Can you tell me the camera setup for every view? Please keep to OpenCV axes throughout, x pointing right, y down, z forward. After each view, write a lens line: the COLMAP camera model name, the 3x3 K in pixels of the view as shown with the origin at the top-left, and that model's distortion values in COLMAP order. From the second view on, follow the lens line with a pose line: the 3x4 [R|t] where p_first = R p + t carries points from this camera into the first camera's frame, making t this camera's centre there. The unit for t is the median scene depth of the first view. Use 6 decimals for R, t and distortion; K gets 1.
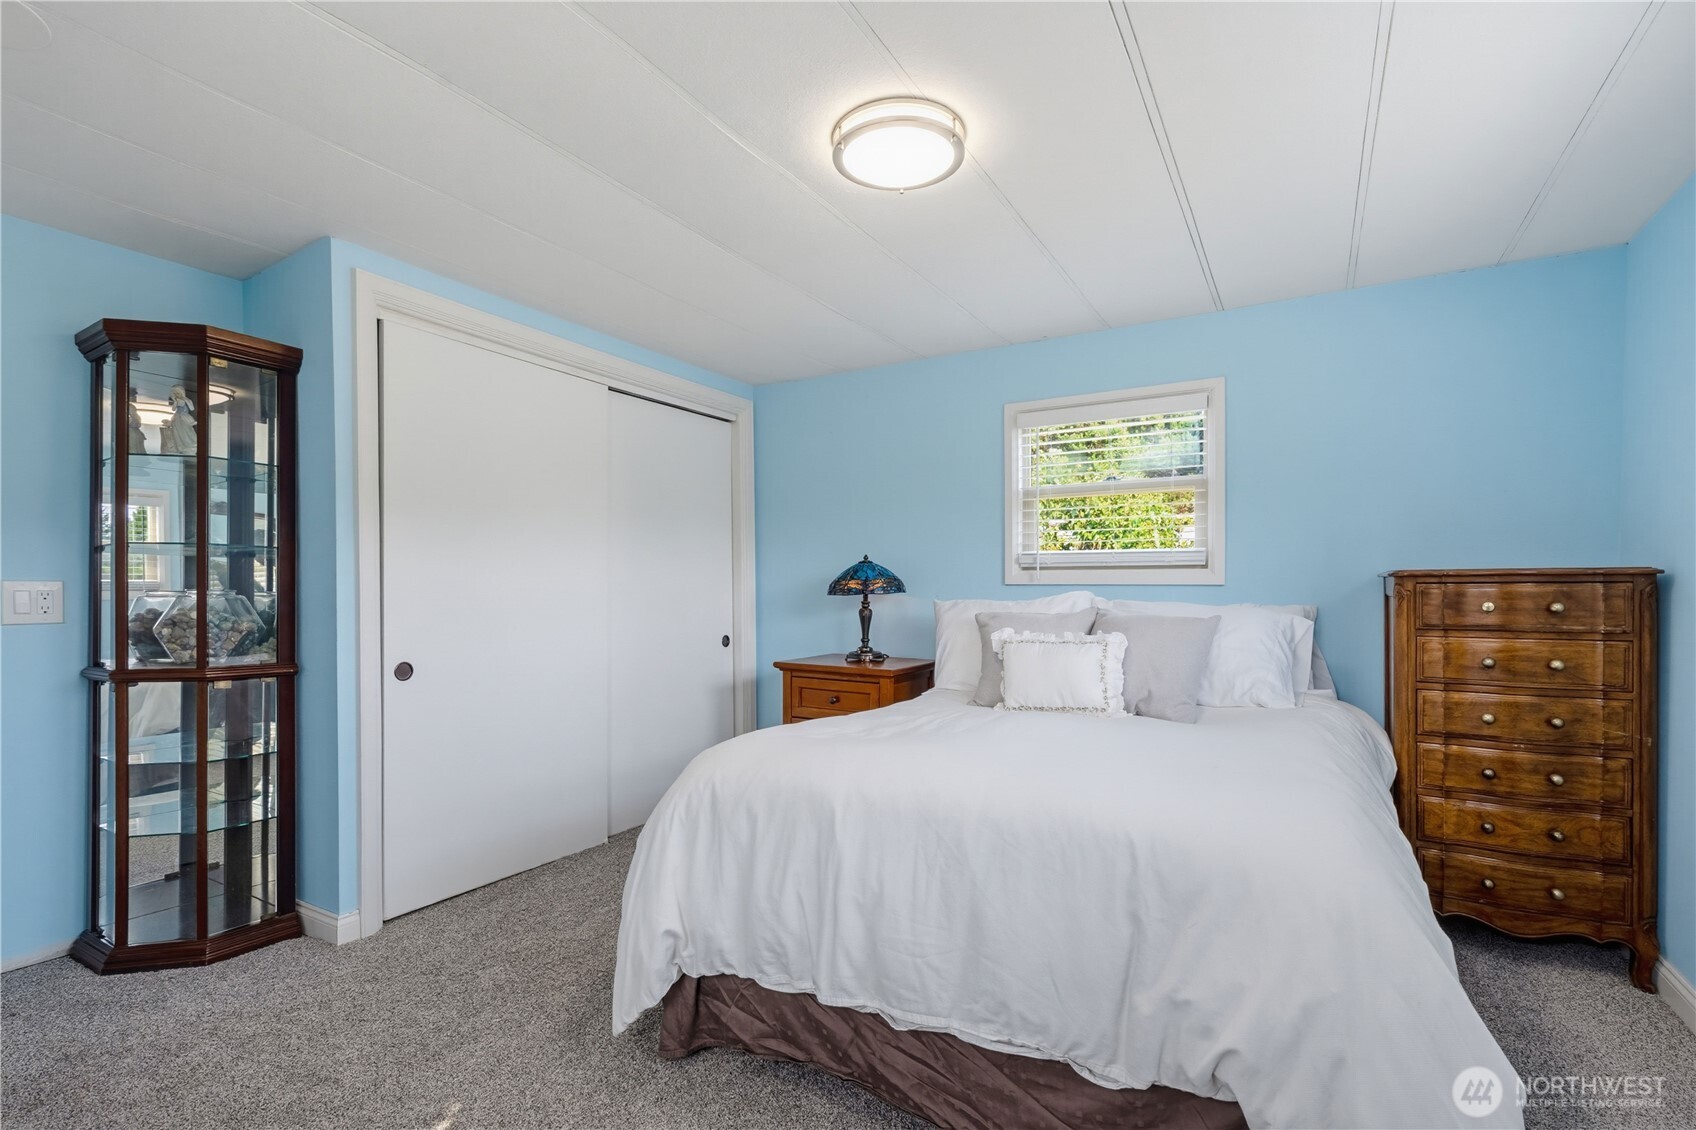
lens RADIAL K [[778.2, 0, 846.1], [0, 778.2, 573.5], [0, 0, 1]] dist [-0.007092, 0.000815]
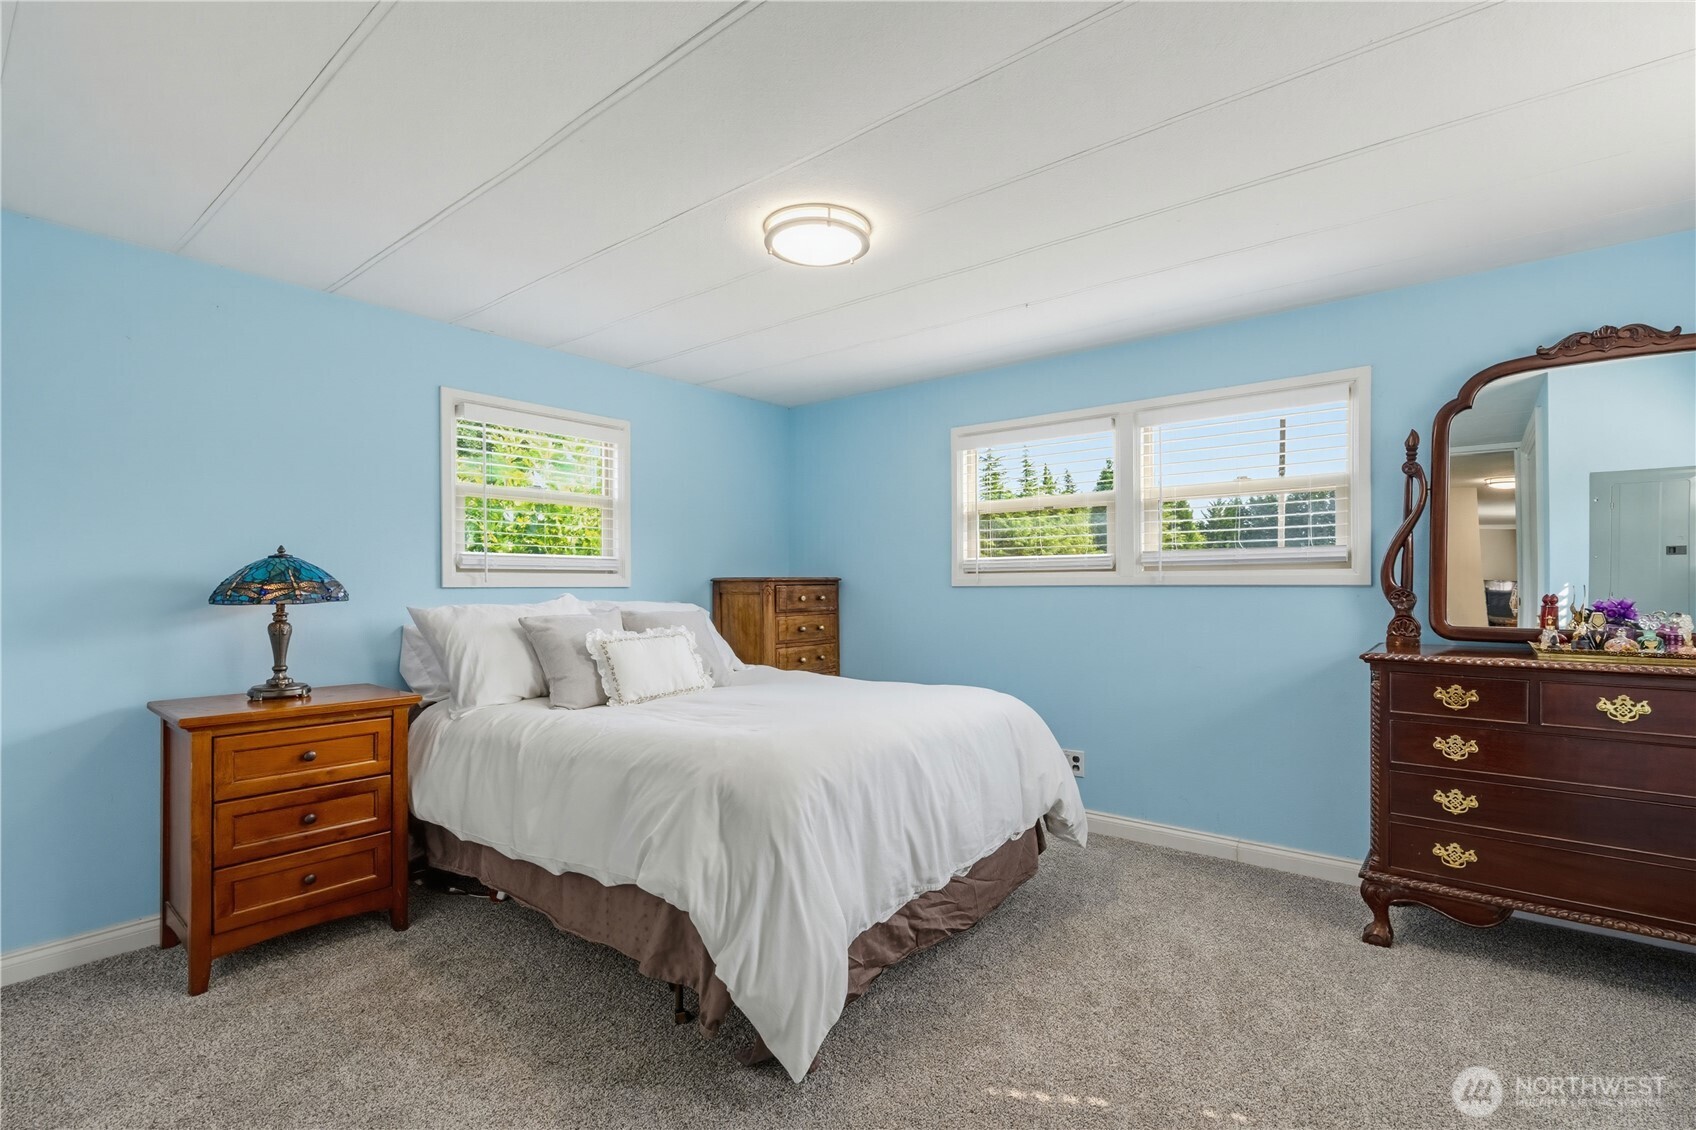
lens RADIAL K [[778.2, 0, 837.5], [0, 778.2, 570.3], [0, 0, 1]] dist [-0.007092, 0.000815]
pose [[0.151261, 0.019493, 0.988302, -0.591019], [-0.008124, 0.999796, -0.018476, 0.006854], [-0.988460, -0.005234, 0.151389, 0.403727]]
